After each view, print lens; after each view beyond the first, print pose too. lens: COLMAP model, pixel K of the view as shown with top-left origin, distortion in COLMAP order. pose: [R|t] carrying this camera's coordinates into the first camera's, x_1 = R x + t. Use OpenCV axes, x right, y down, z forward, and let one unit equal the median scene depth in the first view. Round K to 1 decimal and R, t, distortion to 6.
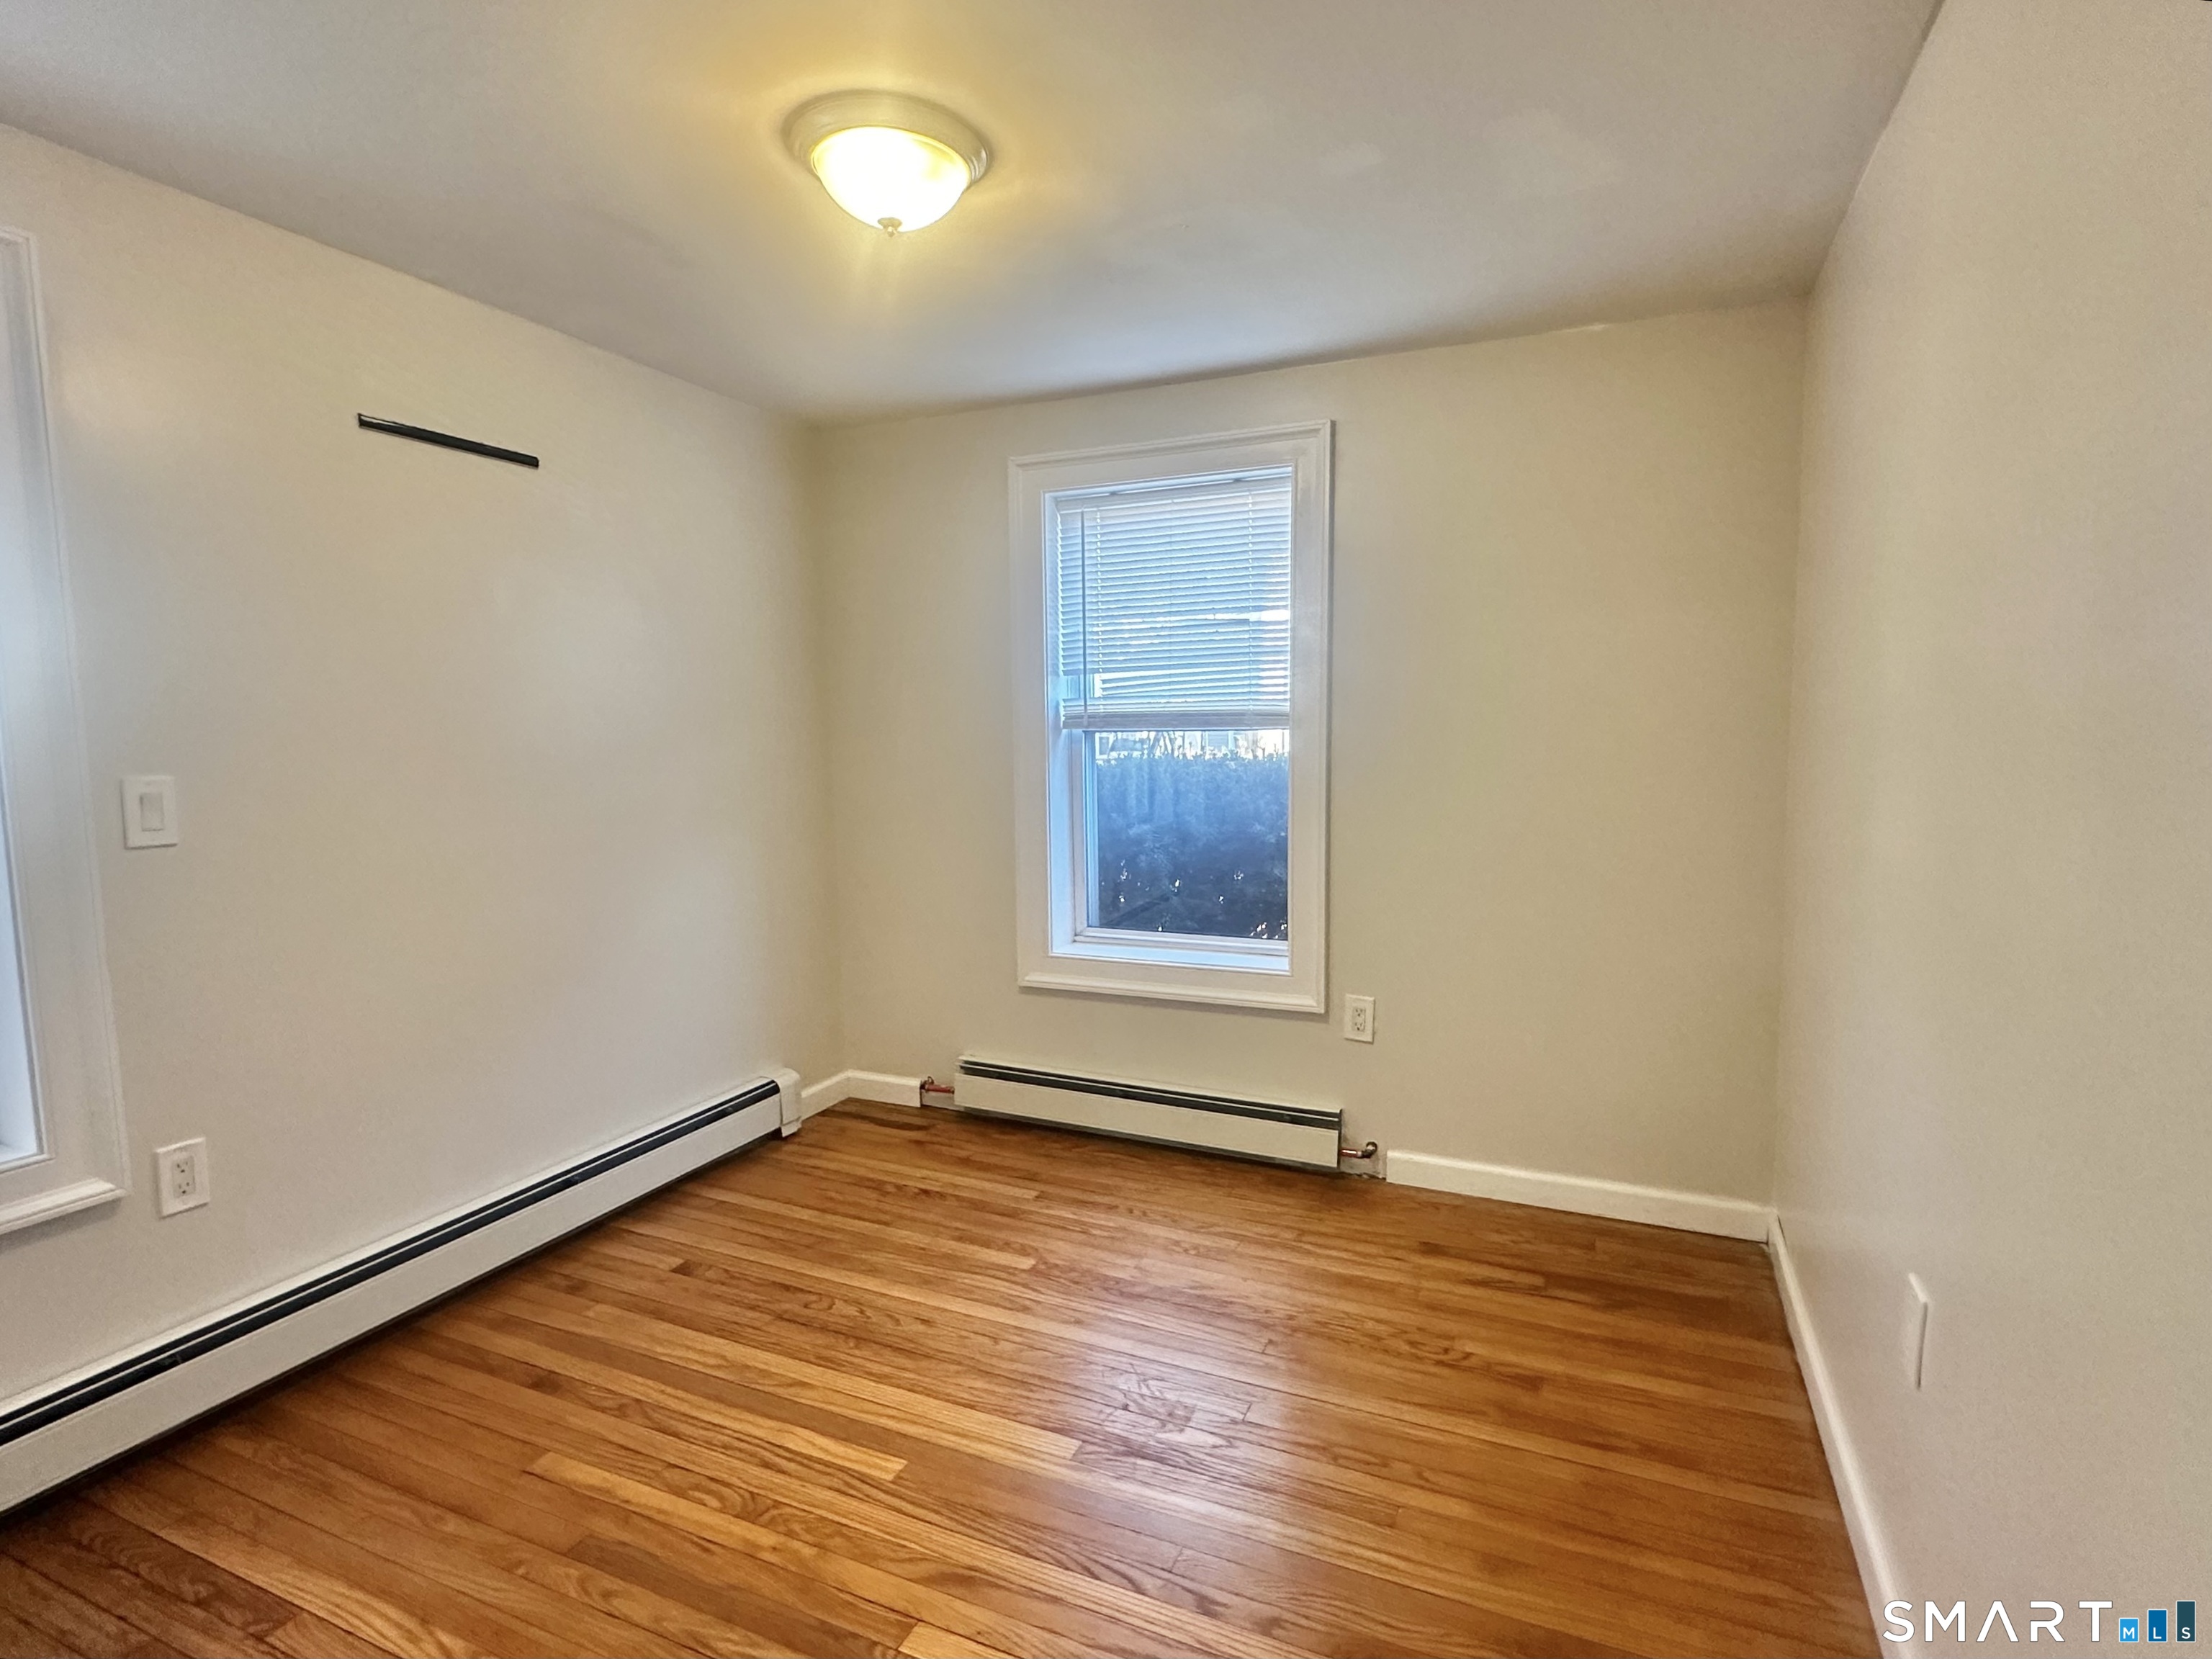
lens RADIAL K [[1134.1, 0, 1109.5], [0, 1134.1, 838.5], [0, 0, 1]] dist [0.000684, -0.001052]
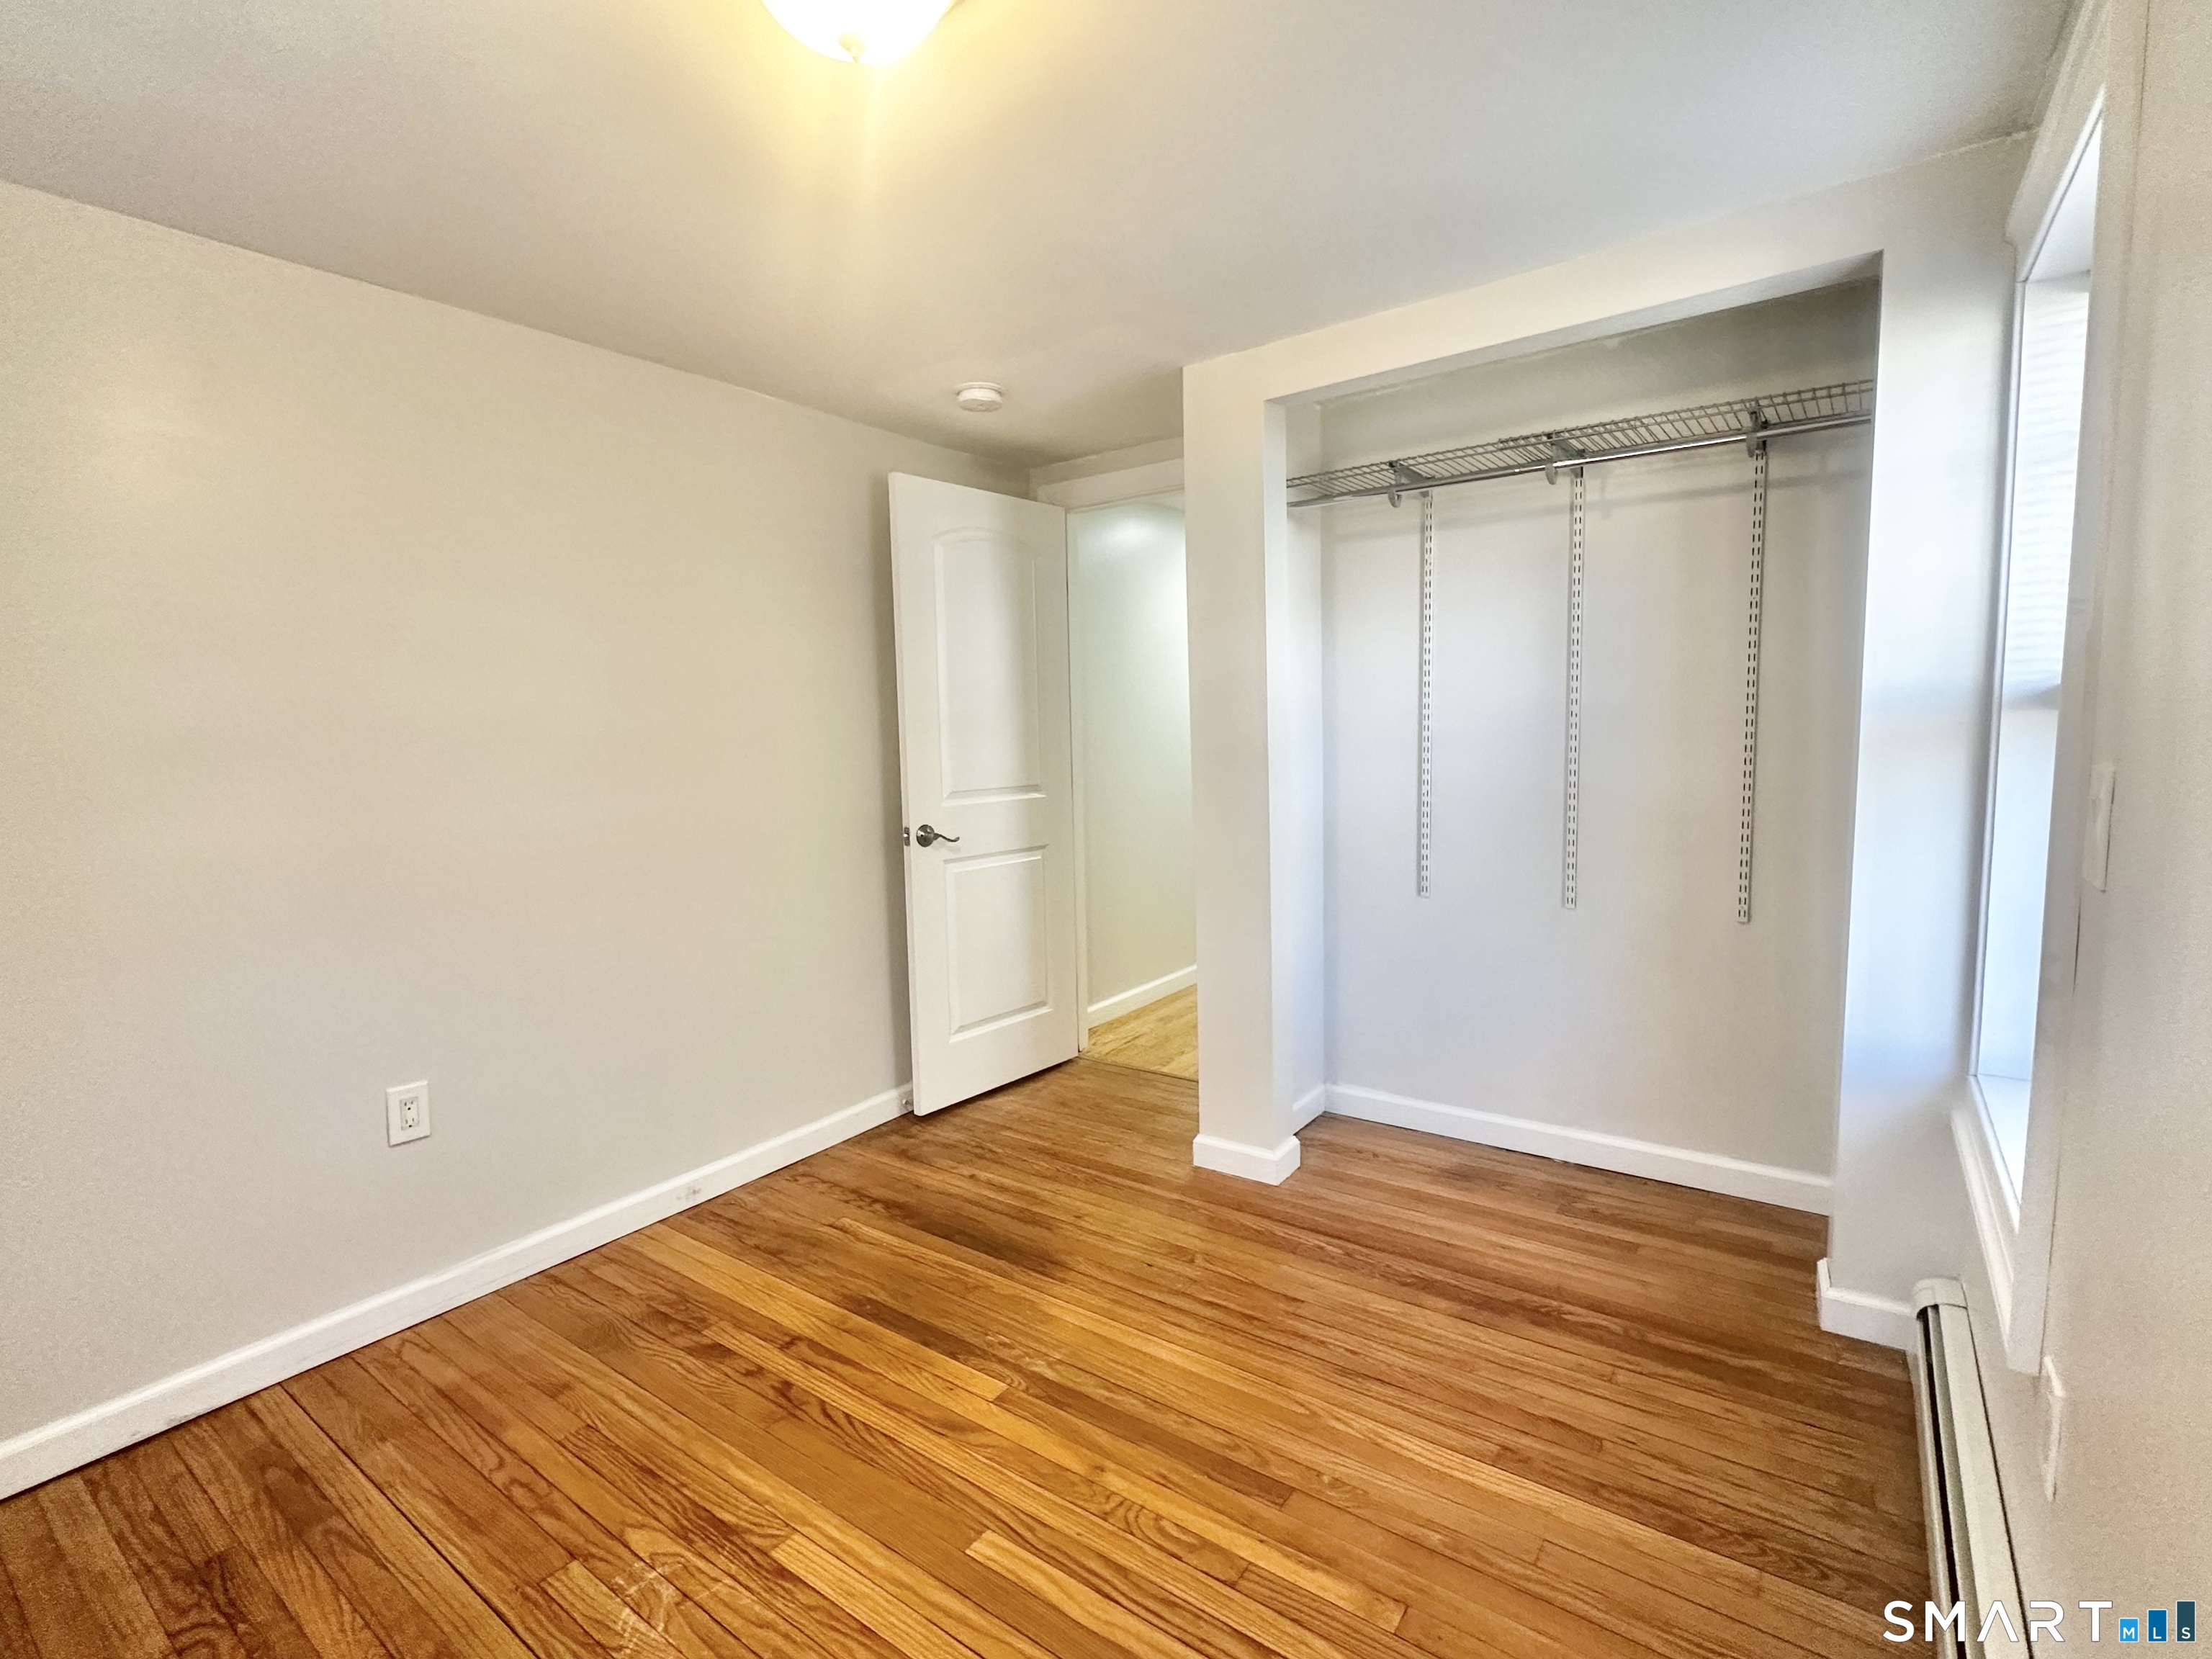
lens RADIAL K [[1027.9, 0, 1107.0], [0, 1027.9, 828.0], [0, 0, 1]] dist [0.000811, 0.001603]
pose [[-0.975997, 0.012937, 0.217400, -0.474206], [0.056744, 0.978861, 0.196498, -0.159162], [-0.210263, 0.204118, -0.956099, 1.649511]]
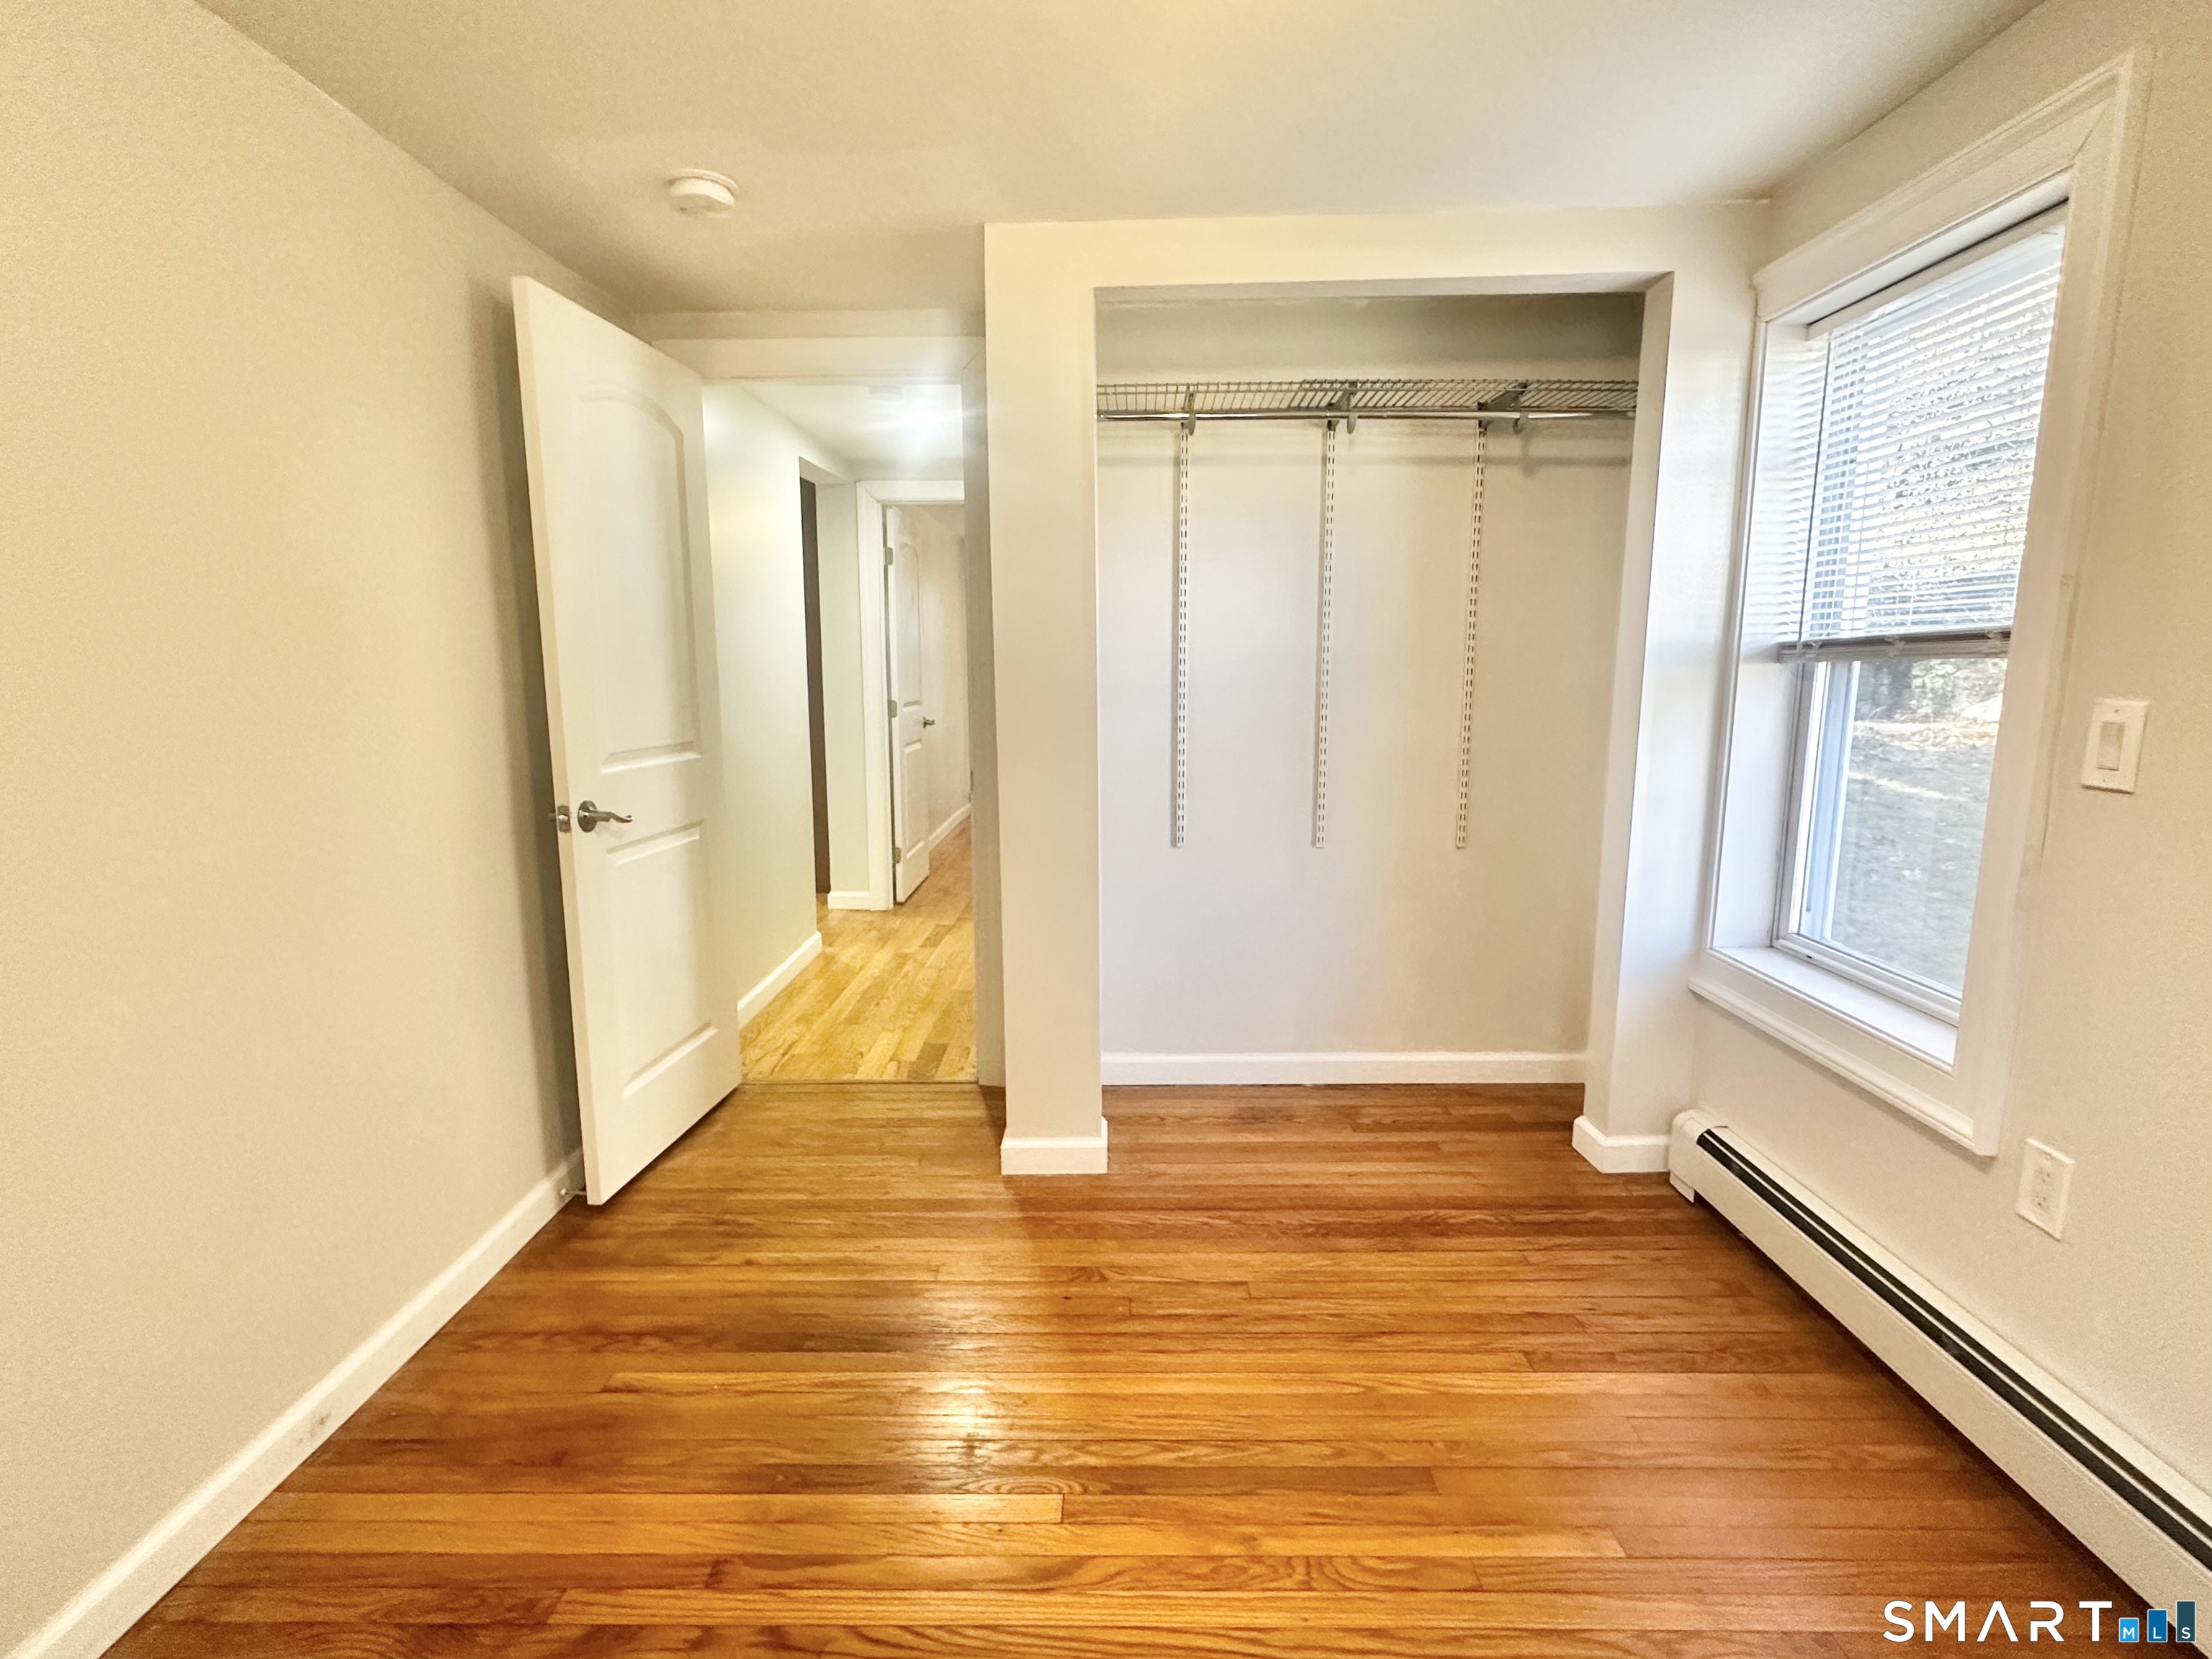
lens RADIAL K [[1078.5, 0, 1101.8], [0, 1078.5, 837.8], [0, 0, 1]] dist [0.002272, 0.000193]
pose [[-0.924628, 0.076895, -0.373028, 0.098185], [-0.022602, 0.966603, 0.255279, -0.141077], [0.380199, 0.244470, -0.892011, 1.451807]]
